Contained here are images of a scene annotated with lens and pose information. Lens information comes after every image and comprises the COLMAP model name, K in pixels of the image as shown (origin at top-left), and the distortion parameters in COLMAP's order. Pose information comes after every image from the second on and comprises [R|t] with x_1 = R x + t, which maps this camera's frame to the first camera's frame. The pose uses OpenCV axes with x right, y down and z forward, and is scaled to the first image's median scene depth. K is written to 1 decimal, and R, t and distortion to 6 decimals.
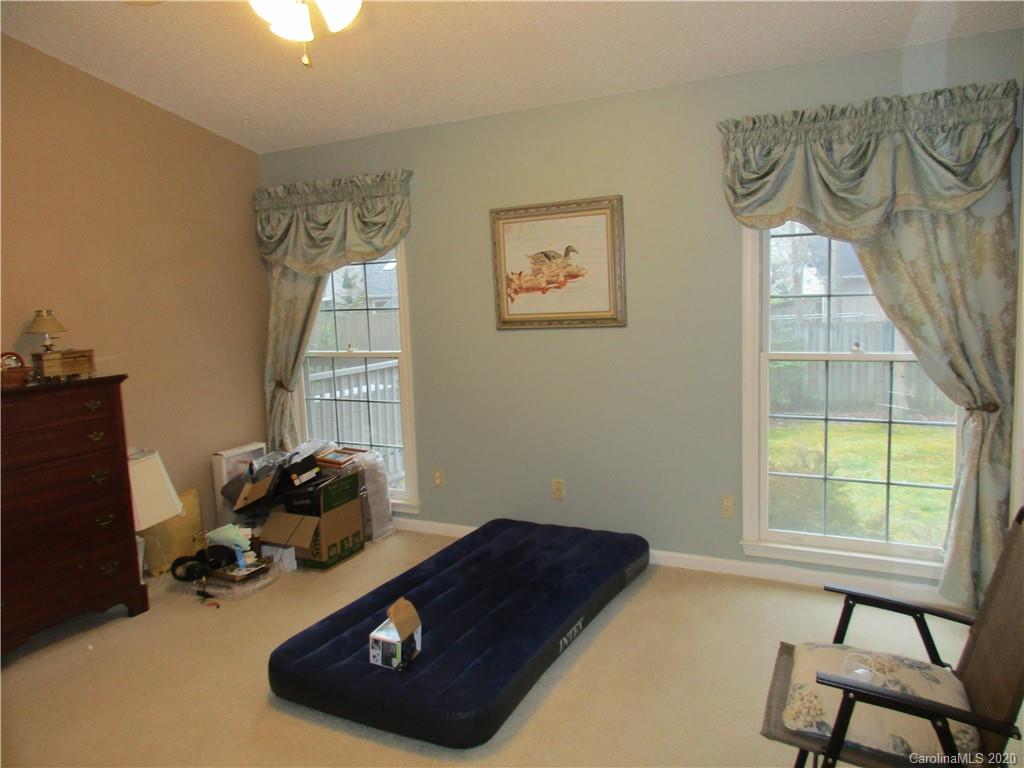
lens RADIAL K [[761.4, 0, 512.7], [0, 761.4, 379.4], [0, 0, 1]] dist [0.000998, 0.002004]
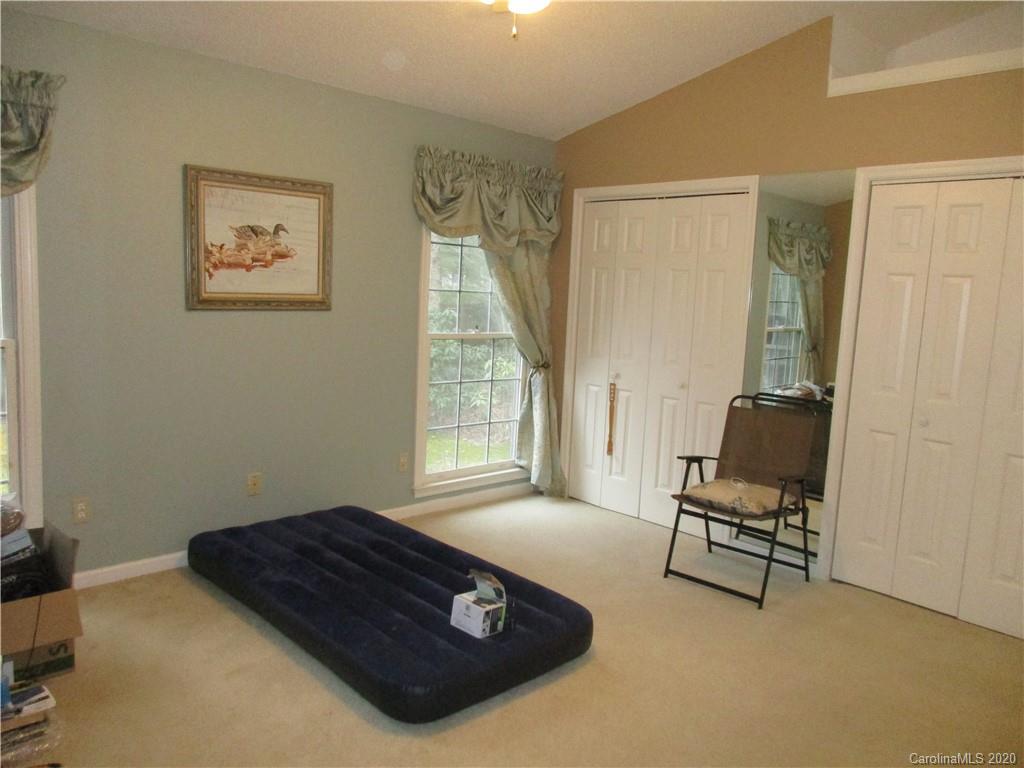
lens RADIAL K [[761.4, 0, 512.7], [0, 761.4, 379.4], [0, 0, 1]] dist [0.000998, 0.002004]
pose [[0.318410, -0.059832, 0.946063, -0.742069], [0.053016, 0.997568, 0.045246, -0.008407], [-0.946470, 0.035750, 0.320807, 0.419826]]
